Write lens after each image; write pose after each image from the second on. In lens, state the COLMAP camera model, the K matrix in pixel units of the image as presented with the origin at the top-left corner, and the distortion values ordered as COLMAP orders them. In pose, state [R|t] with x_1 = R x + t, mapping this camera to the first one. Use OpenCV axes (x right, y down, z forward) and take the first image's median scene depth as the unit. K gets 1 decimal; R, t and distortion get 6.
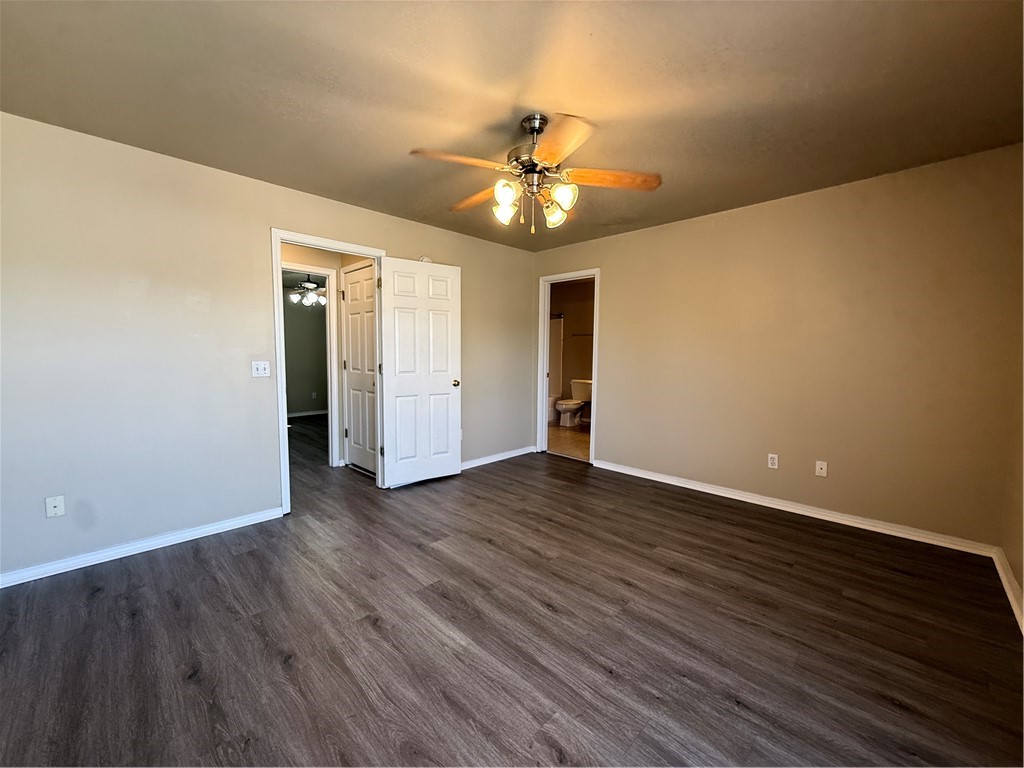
lens RADIAL K [[410.6, 0, 513.9], [0, 410.6, 384.2], [0, 0, 1]] dist [-0.000358, -0.000135]
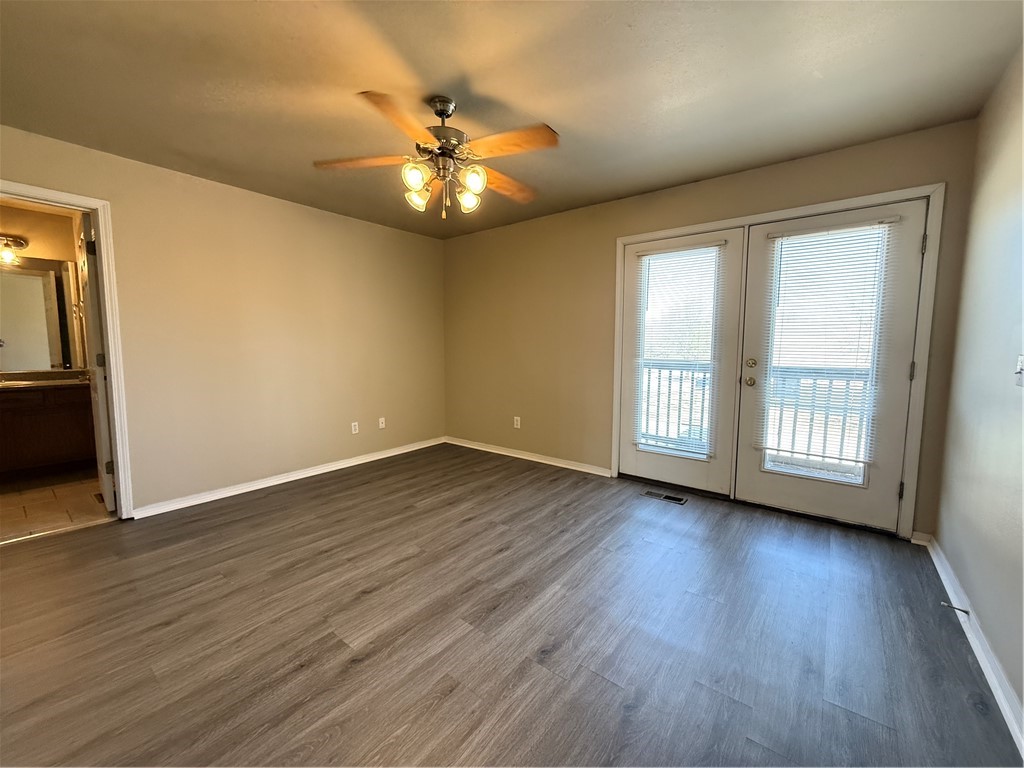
lens RADIAL K [[410.6, 0, 513.9], [0, 410.6, 384.2], [0, 0, 1]] dist [-0.000358, -0.000135]
pose [[-0.114121, -0.100156, 0.988405, -0.904270], [0.074541, 0.991238, 0.109049, -0.062329], [-0.990666, 0.086122, -0.105656, 0.893306]]
